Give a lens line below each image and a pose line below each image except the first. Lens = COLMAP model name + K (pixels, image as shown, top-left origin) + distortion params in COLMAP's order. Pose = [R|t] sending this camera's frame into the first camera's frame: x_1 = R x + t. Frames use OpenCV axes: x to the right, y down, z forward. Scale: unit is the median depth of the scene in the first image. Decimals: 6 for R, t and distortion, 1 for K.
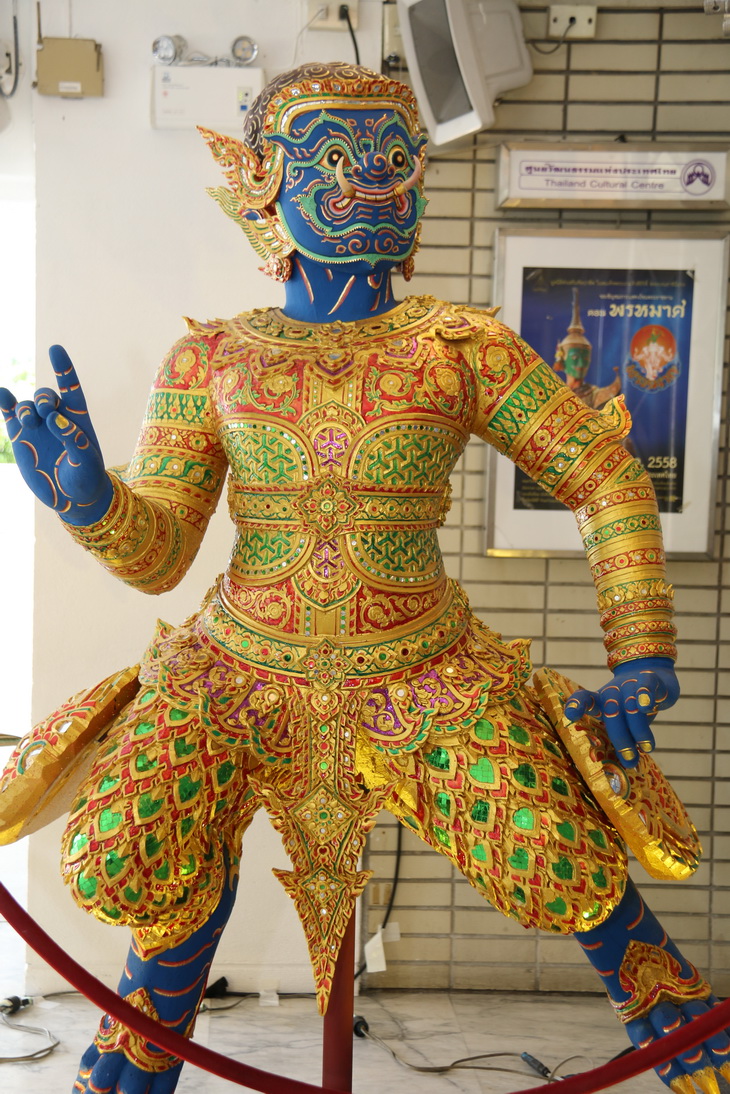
lens RADIAL K [[1987.4, 0, 365.0], [0, 1987.4, 547.0], [0, 0, 1]] dist [0.200822, 0.233029]
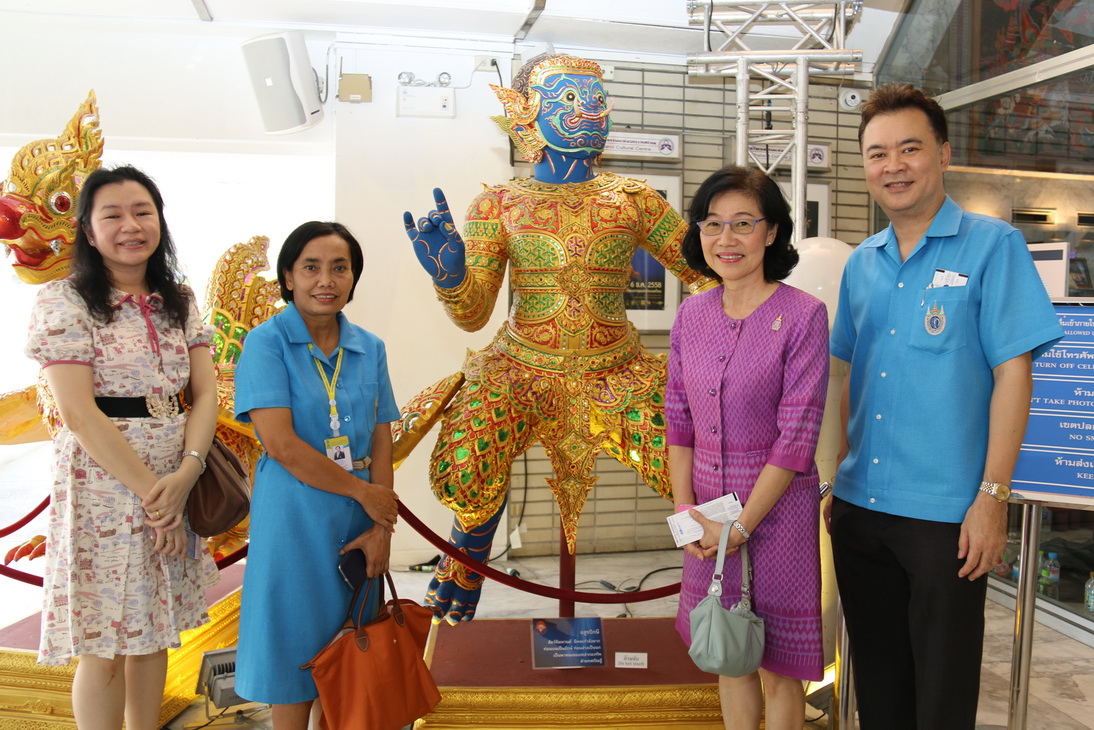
lens RADIAL K [[946.7, 0, 547.0], [0, 946.7, 365.0], [0, 0, 1]] dist [-0.219882, -0.000608]
pose [[0.982787, -0.024657, 0.183091, -0.202769], [0.026368, 0.999628, -0.006913, 0.063562], [-0.182853, 0.011622, 0.983072, 0.145316]]
